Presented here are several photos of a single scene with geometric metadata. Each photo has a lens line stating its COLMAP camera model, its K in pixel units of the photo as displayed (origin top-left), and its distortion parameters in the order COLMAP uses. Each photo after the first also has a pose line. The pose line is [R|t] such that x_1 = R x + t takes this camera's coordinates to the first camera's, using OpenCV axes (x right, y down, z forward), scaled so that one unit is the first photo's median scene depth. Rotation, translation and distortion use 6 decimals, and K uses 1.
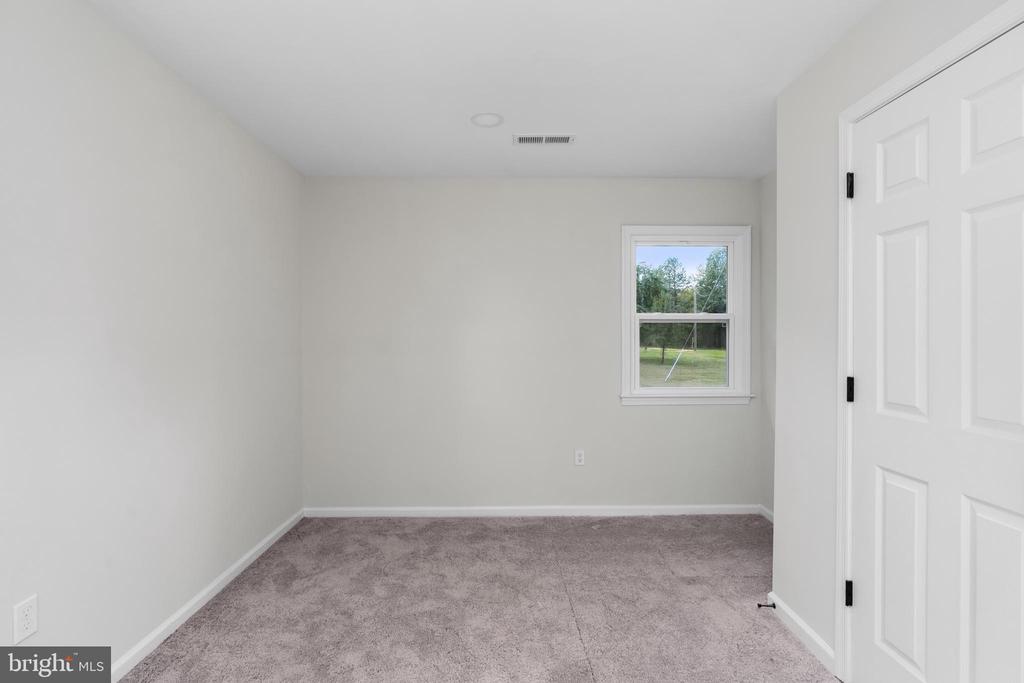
lens RADIAL K [[472.2, 0, 509.0], [0, 472.2, 338.7], [0, 0, 1]] dist [-0.008997, 0.004694]
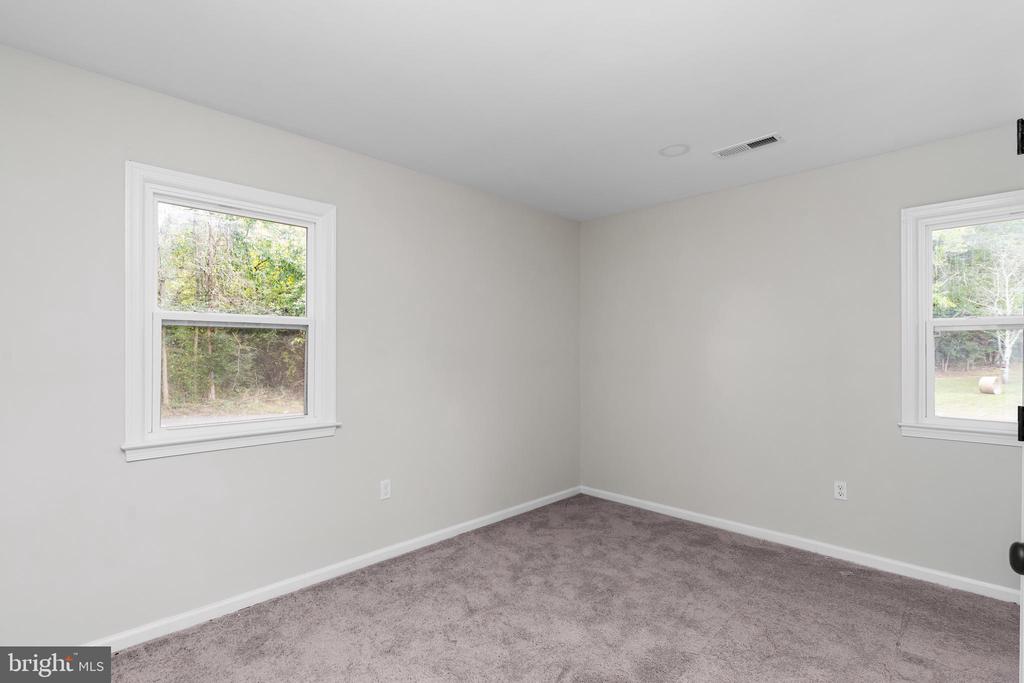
lens RADIAL K [[491.0, 0, 521.8], [0, 491.0, 349.2], [0, 0, 1]] dist [-0.010164, 0.004914]
pose [[0.700648, -0.003528, -0.713498, 0.465232], [0.004670, 0.999989, -0.000359, -0.008018], [0.713492, -0.003081, 0.700657, -0.038618]]
